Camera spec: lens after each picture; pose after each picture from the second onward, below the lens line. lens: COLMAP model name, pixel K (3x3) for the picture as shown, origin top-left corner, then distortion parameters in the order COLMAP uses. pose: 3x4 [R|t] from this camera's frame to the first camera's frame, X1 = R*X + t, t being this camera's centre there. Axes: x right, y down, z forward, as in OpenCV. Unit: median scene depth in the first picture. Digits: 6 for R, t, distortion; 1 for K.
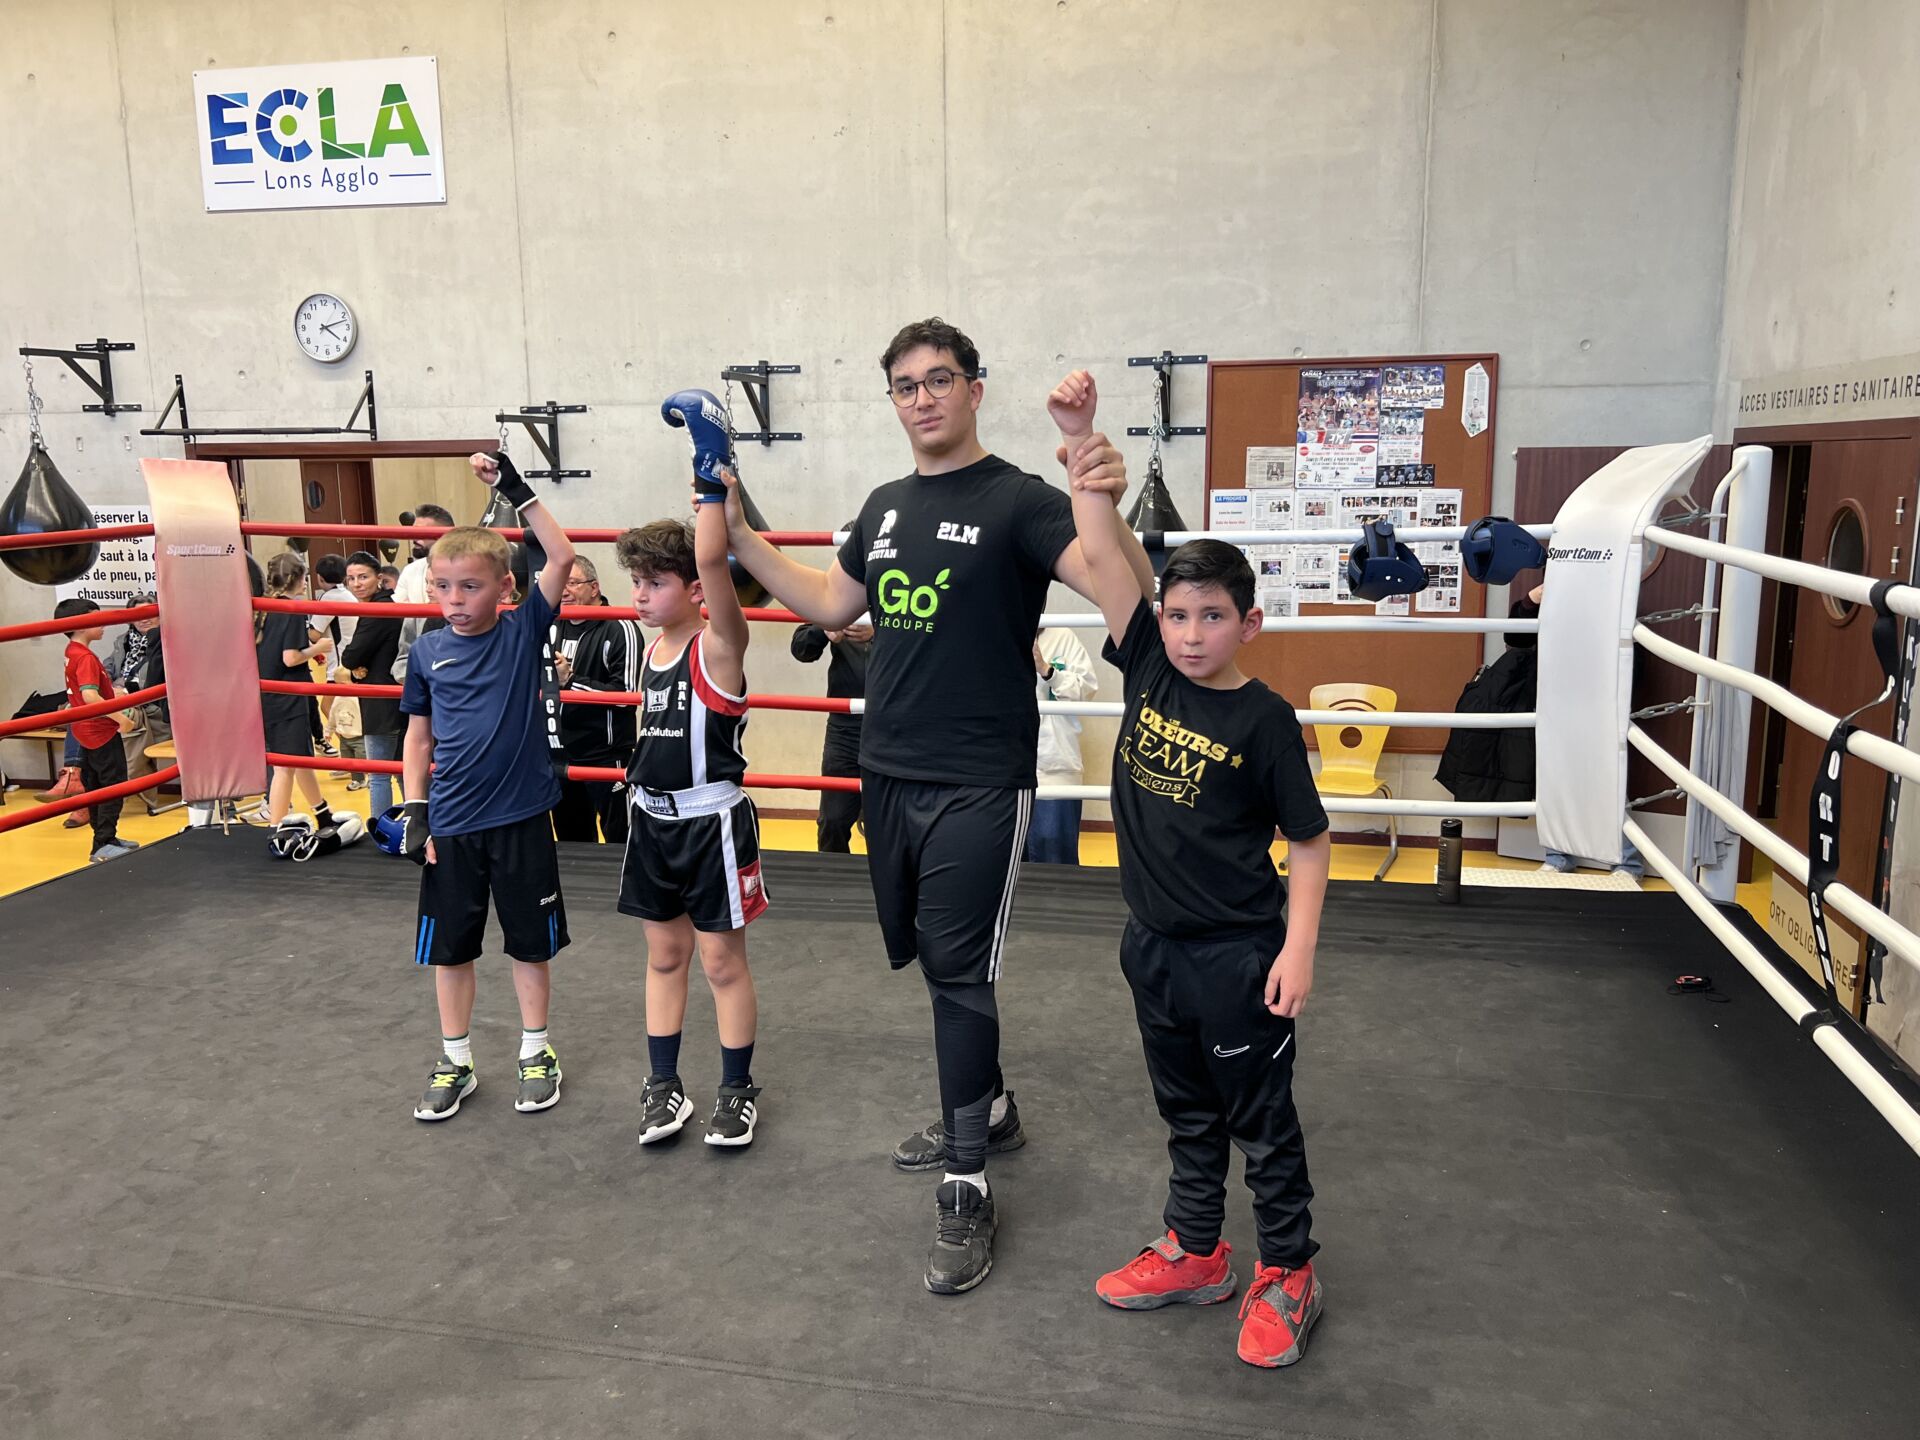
lens RADIAL K [[1435.5, 0, 964.8], [0, 1435.5, 722.0], [0, 0, 1]] dist [0.035786, -0.033466]
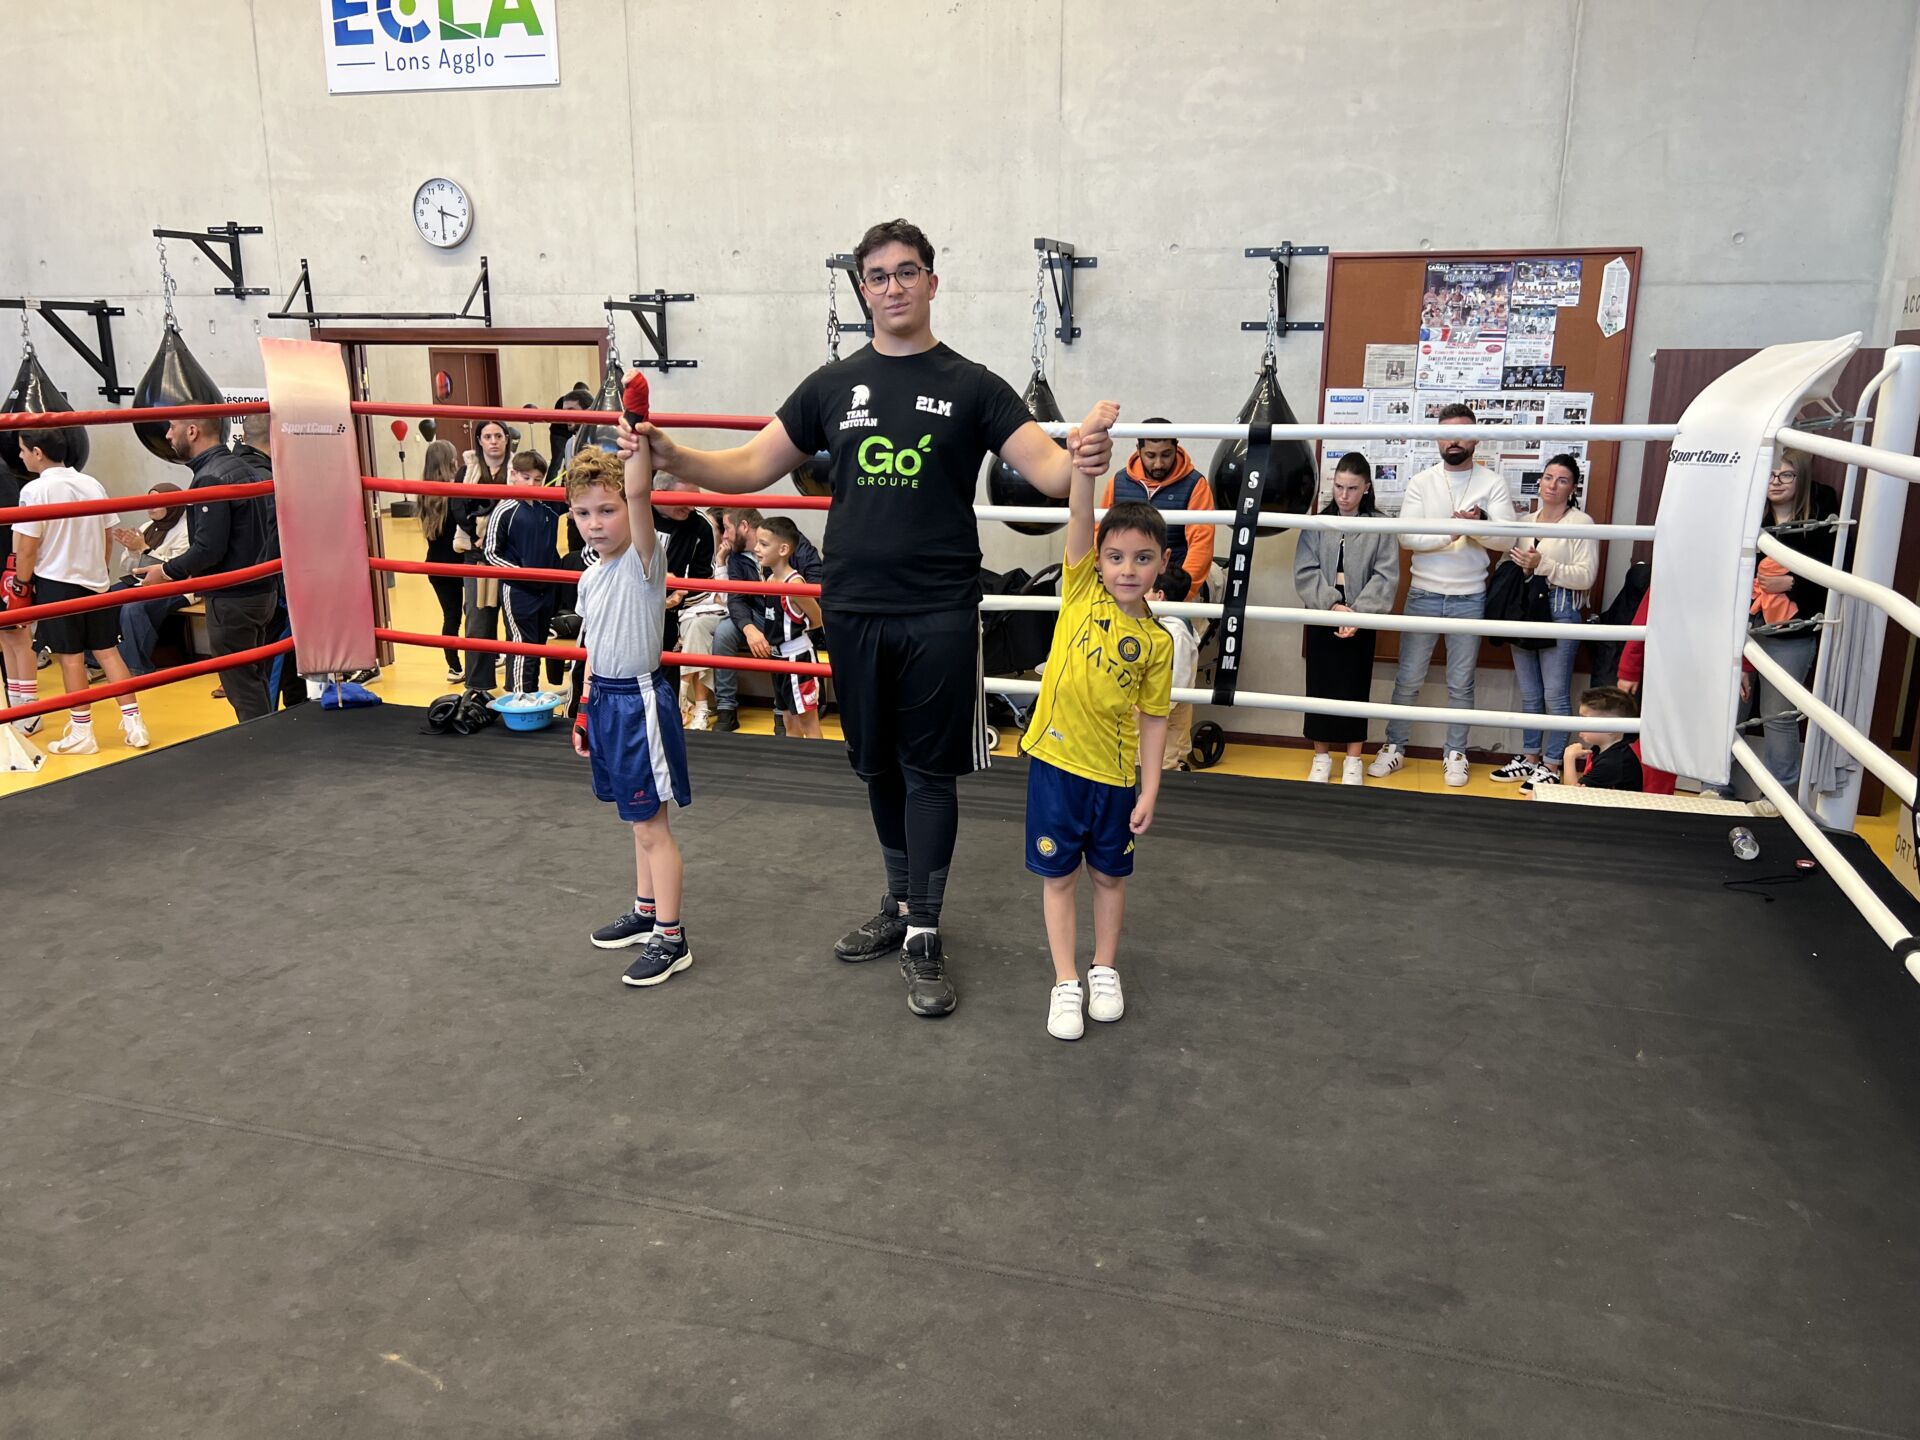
lens RADIAL K [[1435.5, 0, 960.1], [0, 1435.5, 726.8], [0, 0, 1]] dist [0.035010, -0.031890]
pose [[0.996121, 0.036234, -0.080182, 0.012815], [-0.030745, 0.997166, 0.068658, 0.005457], [0.082443, -0.065926, 0.994413, 0.003730]]
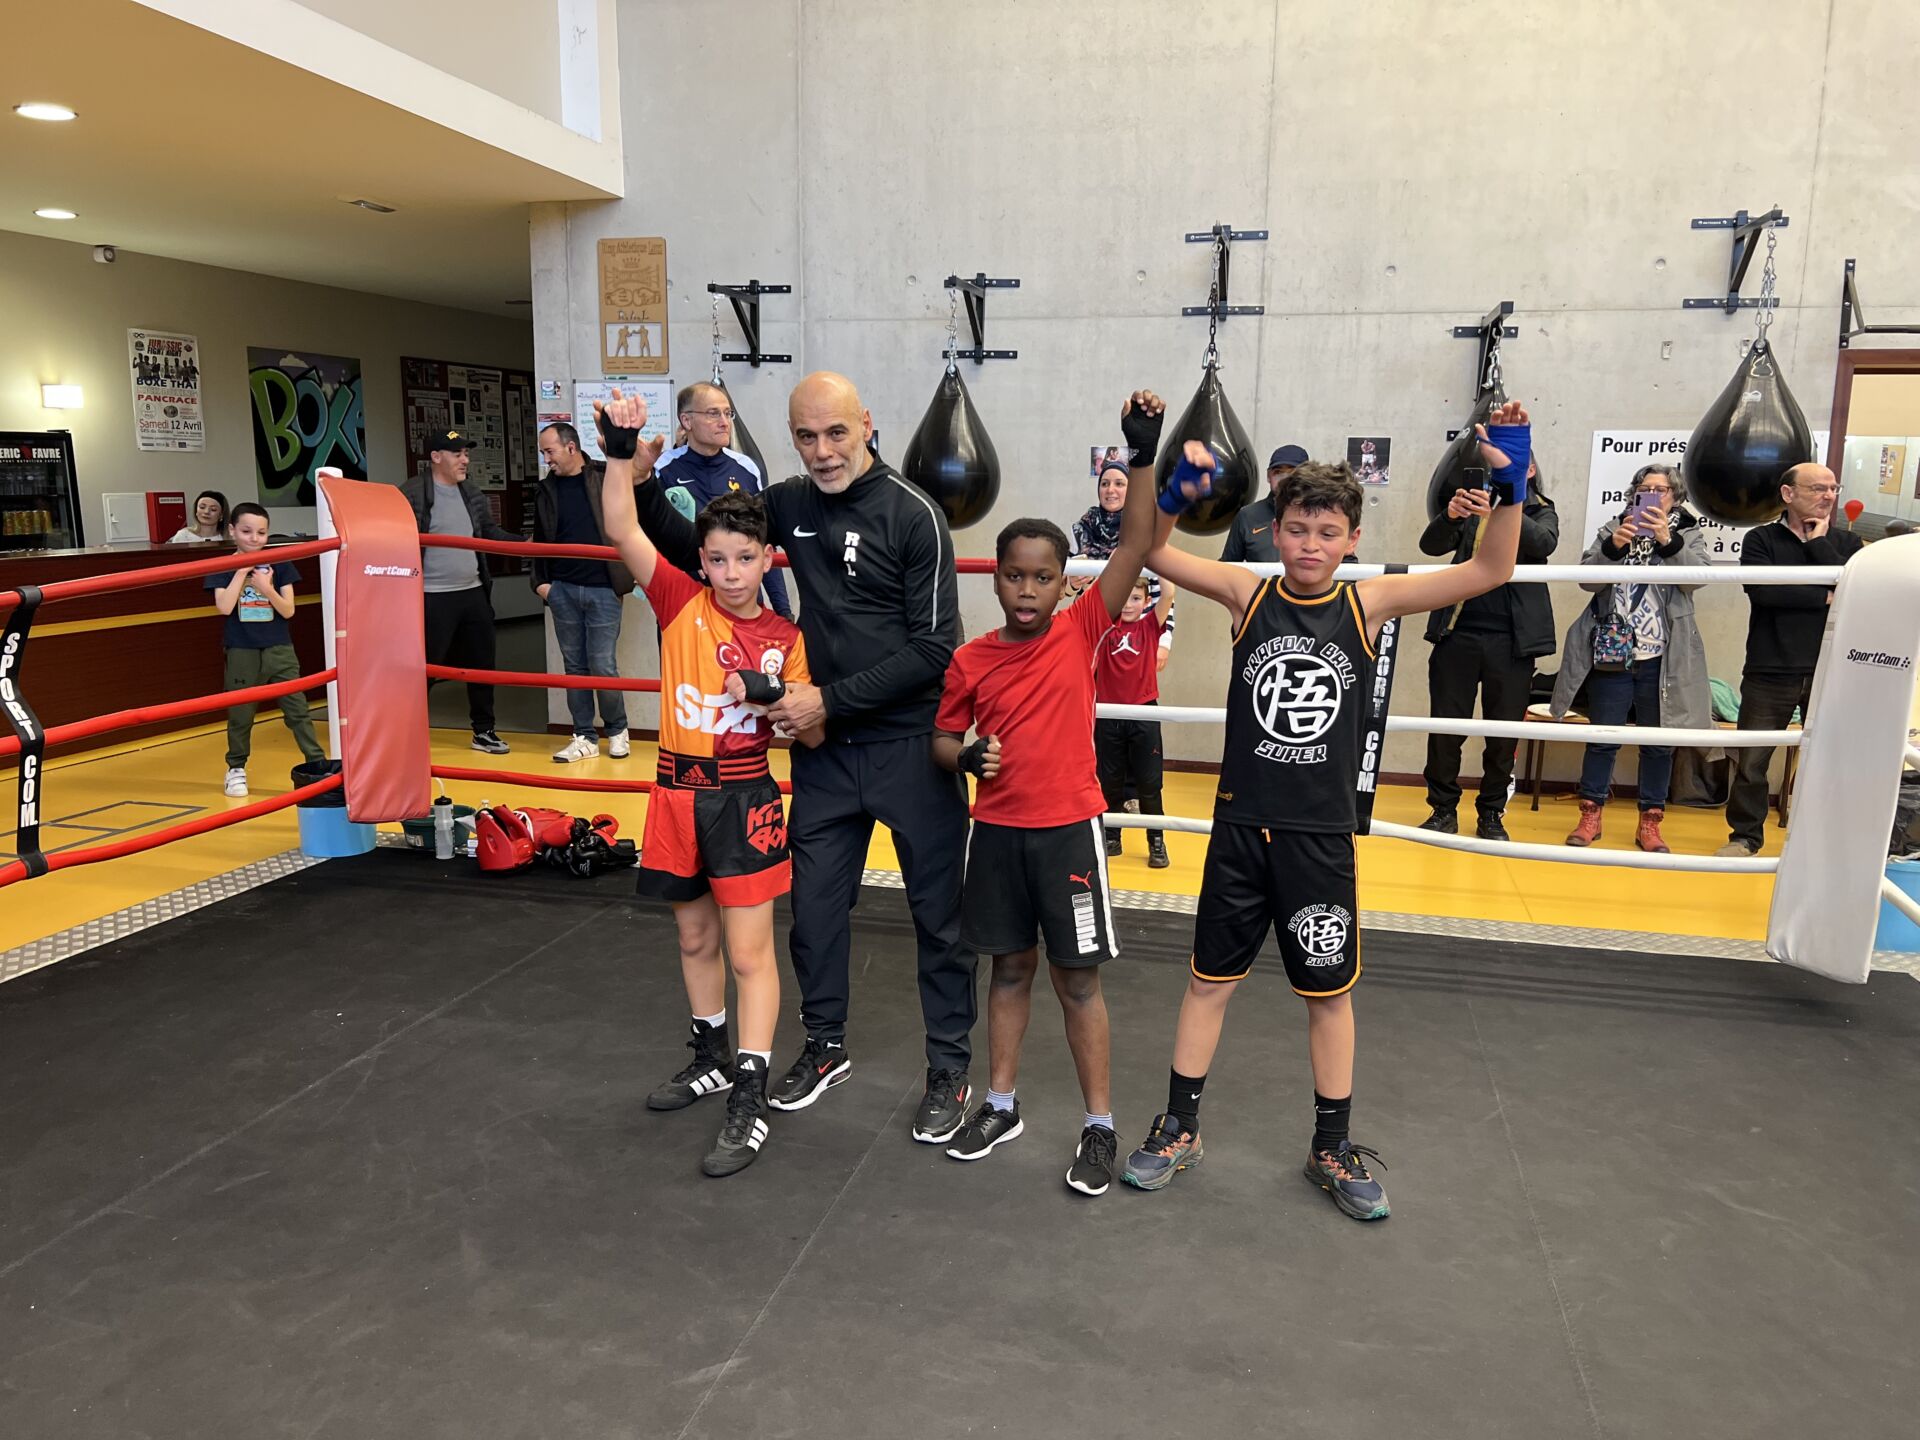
lens RADIAL K [[1435.5, 0, 964.8], [0, 1435.5, 722.0], [0, 0, 1]] dist [0.035786, -0.033466]
pose [[0.999458, 0.016997, -0.028193, -1.163405], [-0.015521, 0.998540, 0.051745, -0.030550], [0.029032, -0.051279, 0.998262, 0.236715]]
